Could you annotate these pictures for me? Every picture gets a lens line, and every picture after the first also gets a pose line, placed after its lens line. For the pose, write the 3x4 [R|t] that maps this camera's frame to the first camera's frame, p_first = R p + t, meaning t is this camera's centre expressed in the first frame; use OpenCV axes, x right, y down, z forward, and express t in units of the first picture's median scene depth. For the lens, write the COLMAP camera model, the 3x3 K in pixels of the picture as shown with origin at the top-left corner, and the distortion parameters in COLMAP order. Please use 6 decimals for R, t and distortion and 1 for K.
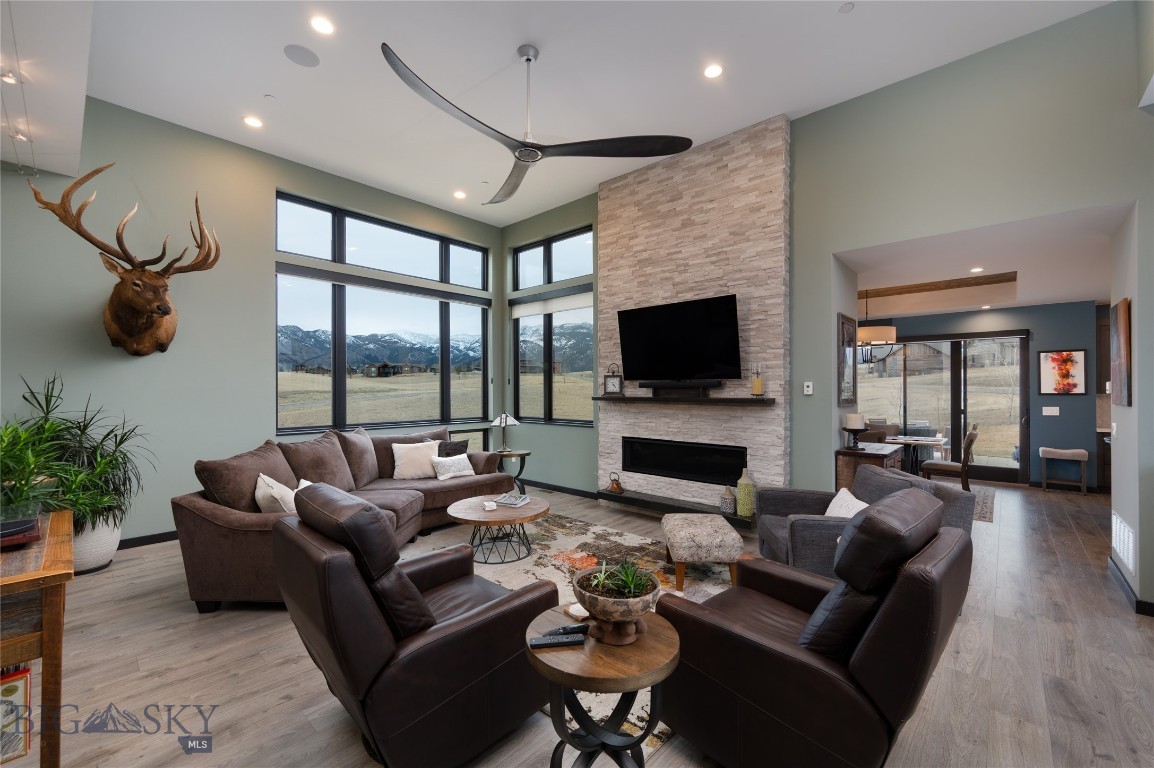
lens RADIAL K [[474.8, 0, 579.7], [0, 474.8, 386.9], [0, 0, 1]] dist [0.003611, 0.000827]
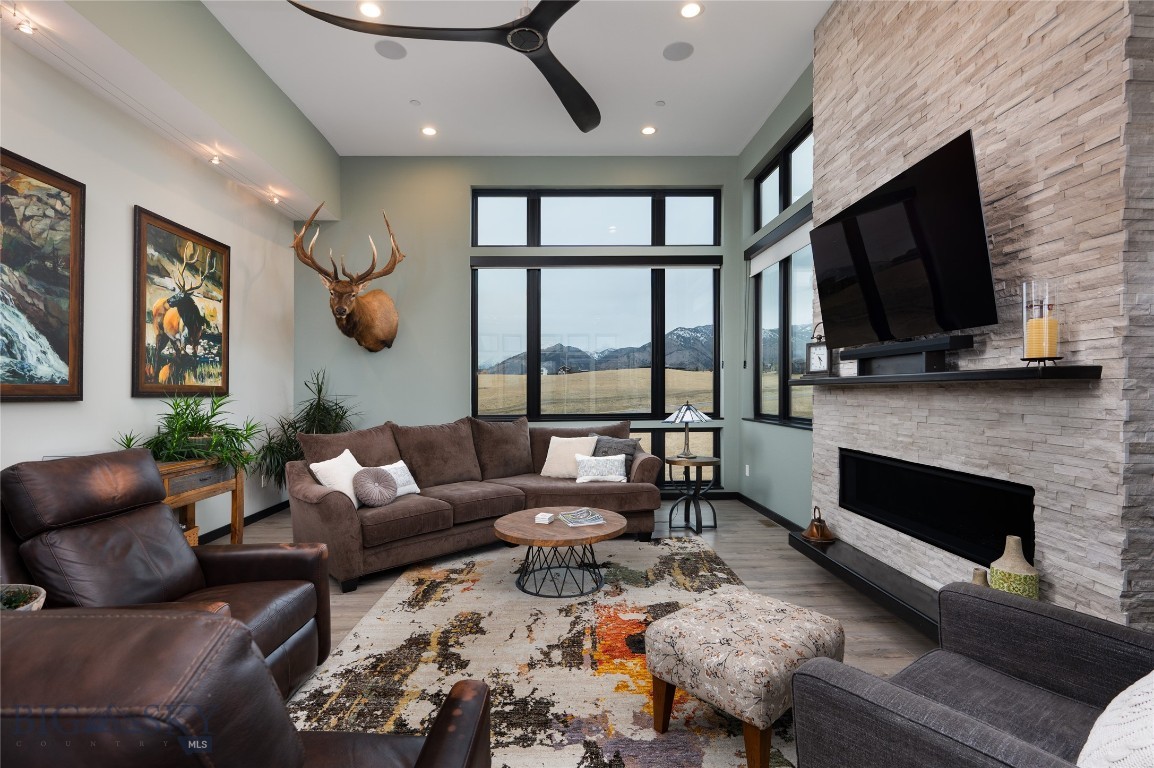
lens RADIAL K [[540.8, 0, 578.1], [0, 540.8, 390.4], [0, 0, 1]] dist [-0.000258, -0.000161]
pose [[0.677820, -0.007586, -0.735189, 0.390855], [0.012587, 0.999920, 0.001288, 0.033017], [0.735120, -0.010127, 0.677861, 0.350400]]
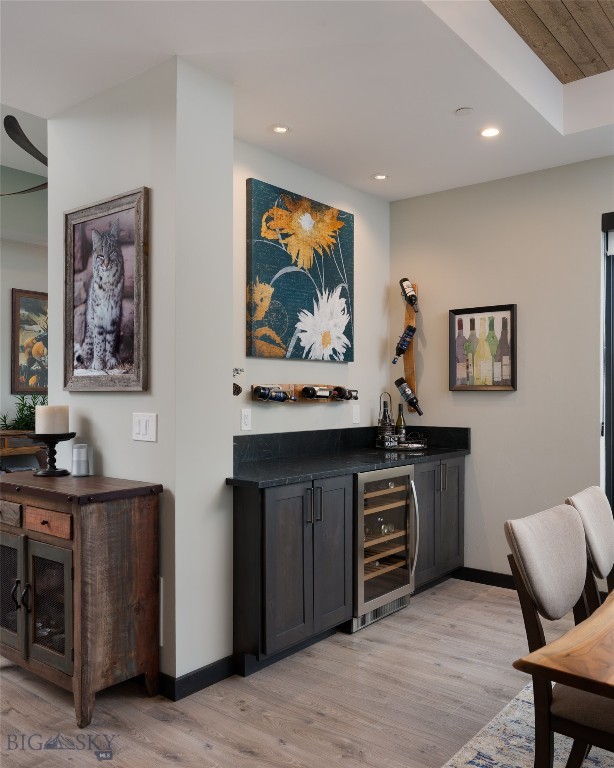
lens RADIAL K [[672.7, 0, 305.6], [0, 672.7, 391.0], [0, 0, 1]] dist [0.009303, 0.003707]
pose [[0.048643, -0.000322, -0.998816, 0.732926], [0.003595, 0.999994, -0.000147, 0.032137], [0.998810, -0.003584, 0.048644, 0.668671]]
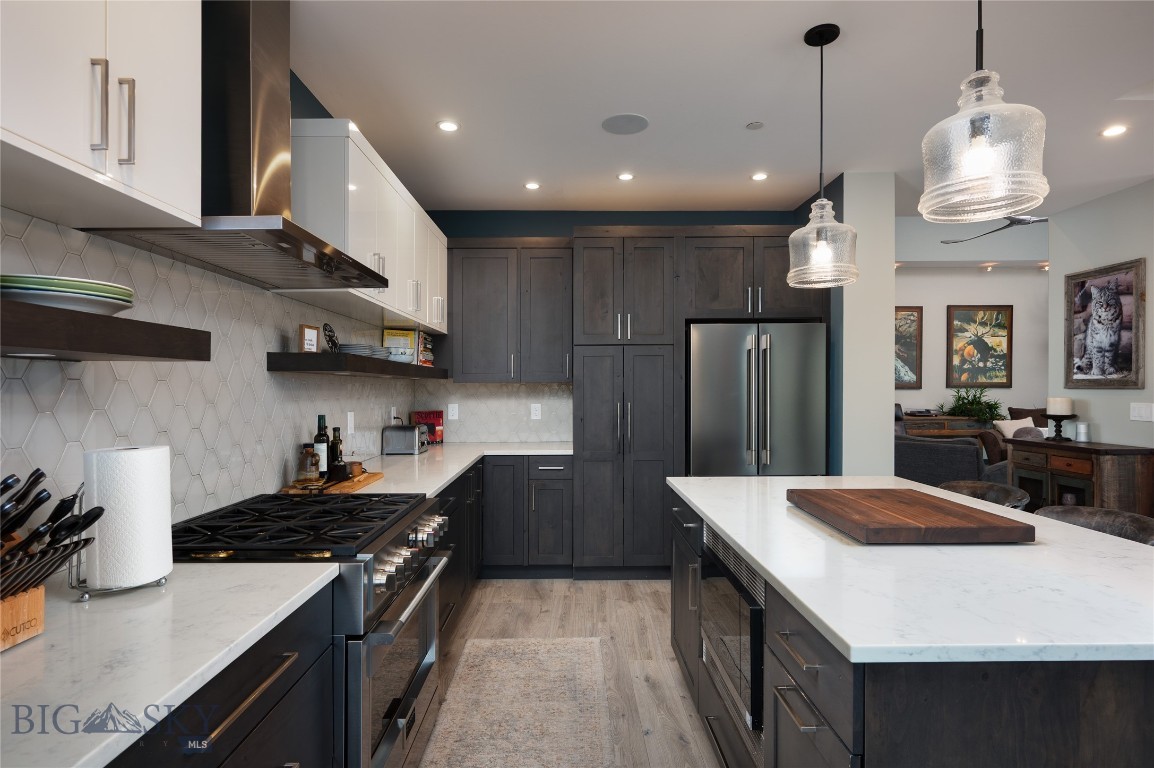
lens RADIAL K [[601.7, 0, 577.5], [0, 601.7, 390.5], [0, 0, 1]] dist [-0.000106, -0.000122]
pose [[-0.742275, 0.010797, -0.670009, 0.934143], [0.009316, 0.999940, 0.005793, 0.028252], [0.670031, -0.001941, -0.742330, 0.661378]]
